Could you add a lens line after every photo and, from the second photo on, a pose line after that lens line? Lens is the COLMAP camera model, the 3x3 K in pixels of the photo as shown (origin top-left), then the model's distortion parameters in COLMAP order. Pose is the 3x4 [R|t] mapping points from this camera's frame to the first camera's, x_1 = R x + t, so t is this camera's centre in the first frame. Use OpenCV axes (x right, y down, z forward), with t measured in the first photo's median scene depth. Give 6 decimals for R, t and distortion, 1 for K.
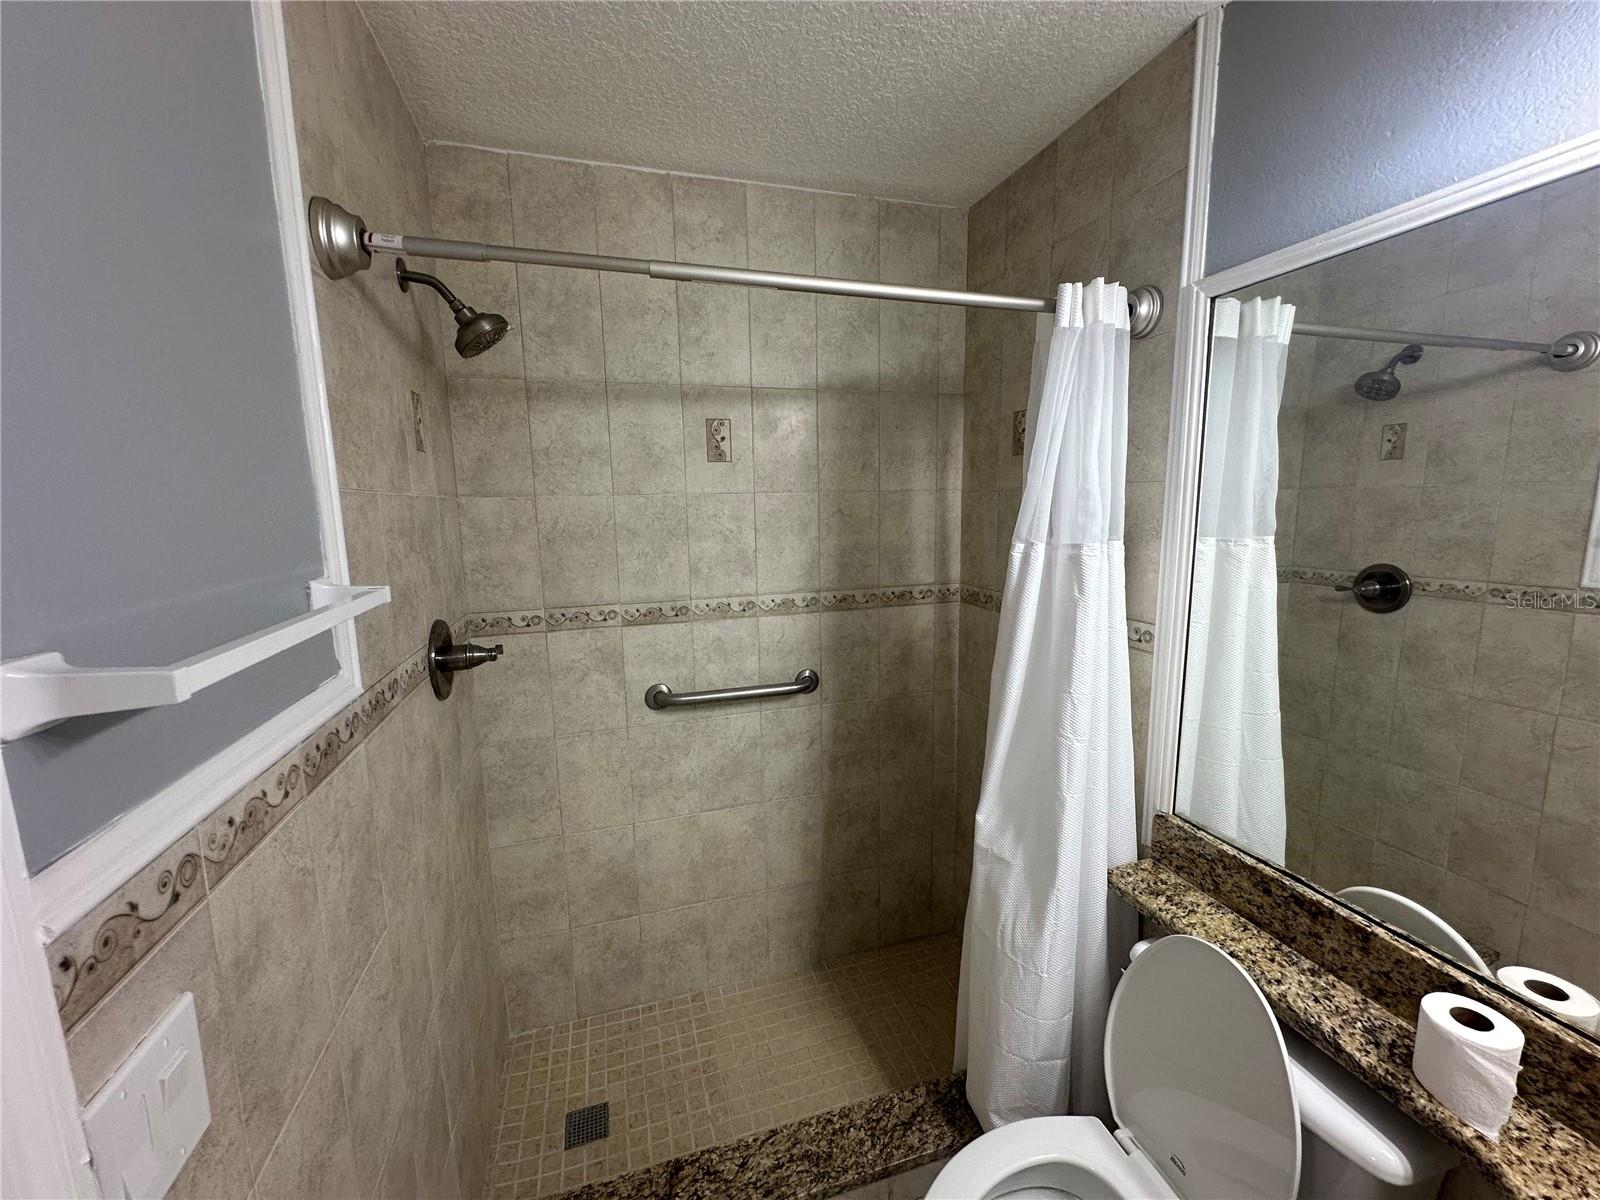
lens RADIAL K [[636.3, 0, 800.0], [0, 636.3, 600.0], [0, 0, 1]] dist [-0.001892, 0.000539]
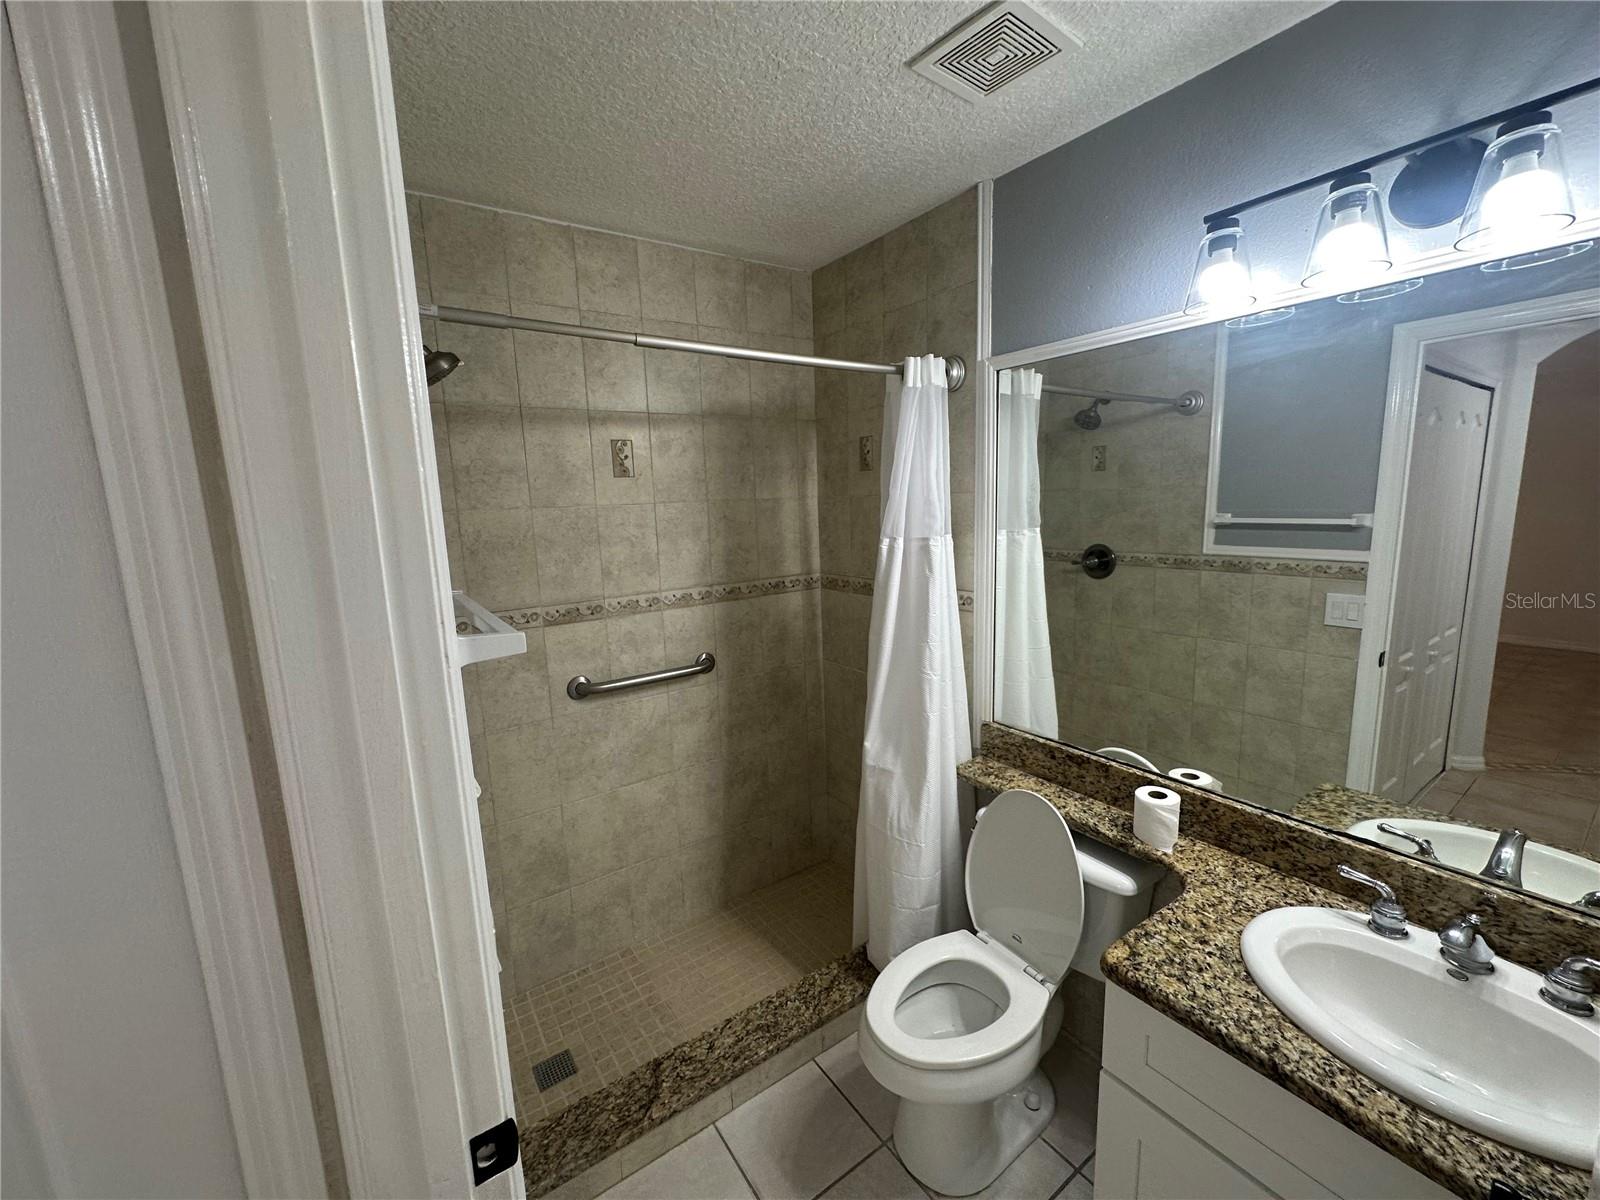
lens RADIAL K [[636.3, 0, 800.0], [0, 636.3, 600.0], [0, 0, 1]] dist [-0.001892, 0.000539]
pose [[0.951793, -0.064831, 0.299813, -0.194556], [0.064805, 0.997847, 0.010041, 0.013605], [-0.299818, 0.009872, 0.953945, -0.198640]]
